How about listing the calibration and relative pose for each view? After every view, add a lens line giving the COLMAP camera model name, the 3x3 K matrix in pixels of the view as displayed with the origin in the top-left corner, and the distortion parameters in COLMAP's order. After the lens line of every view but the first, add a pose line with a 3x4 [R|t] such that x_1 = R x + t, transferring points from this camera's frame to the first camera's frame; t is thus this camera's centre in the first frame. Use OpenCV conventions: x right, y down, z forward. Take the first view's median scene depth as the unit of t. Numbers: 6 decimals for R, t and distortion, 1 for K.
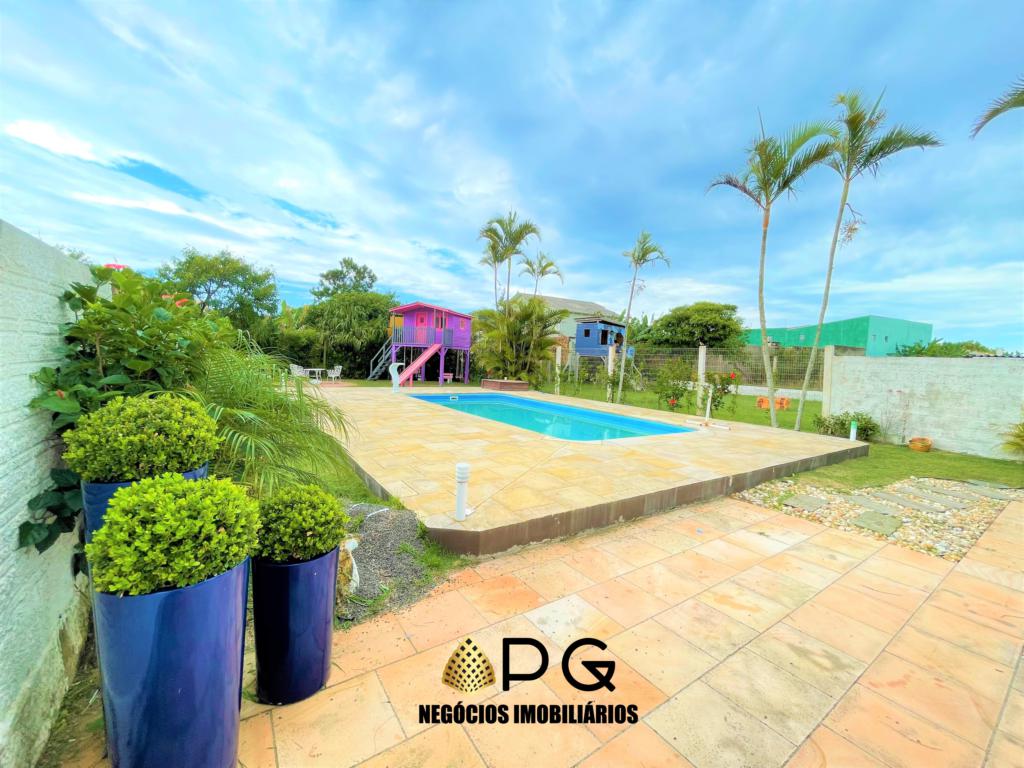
lens RADIAL K [[418.3, 0, 513.1], [0, 418.3, 389.5], [0, 0, 1]] dist [0.001133, 0.000049]
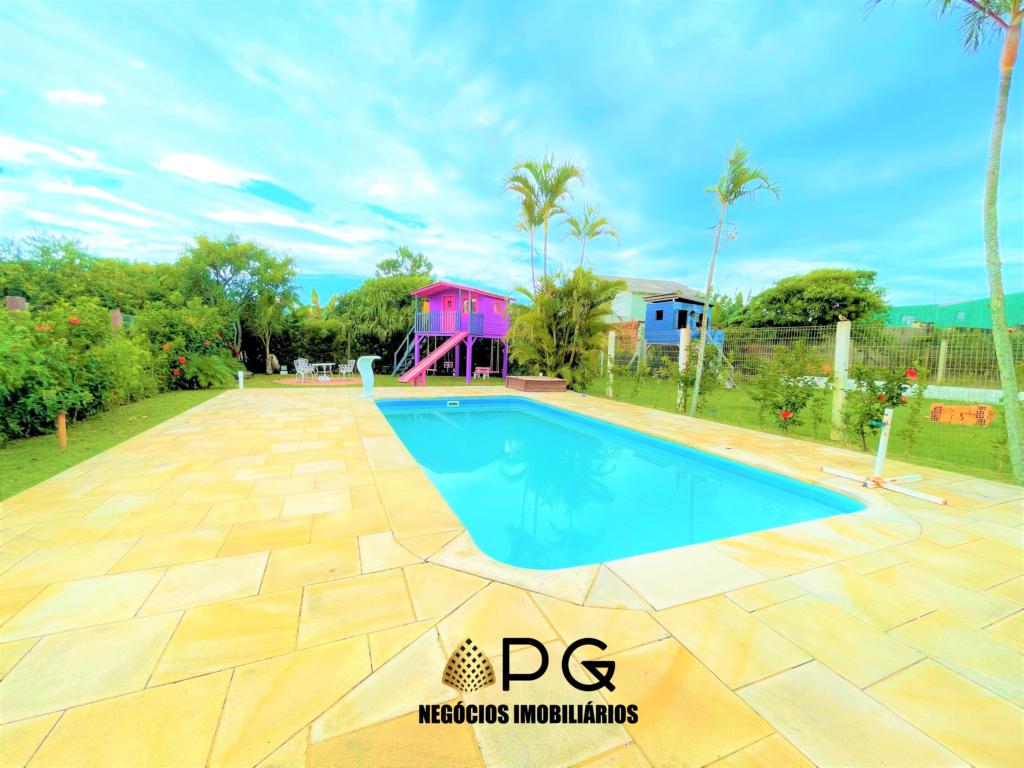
lens RADIAL K [[419.0, 0, 512.0], [0, 419.0, 384.0], [0, 0, 1]] dist [-0.001587, -0.000174]
pose [[0.981641, 0.001655, -0.190729, 0.065462], [-0.000176, 0.999970, 0.007772, -0.012530], [0.190737, -0.007596, 0.981612, 0.201306]]
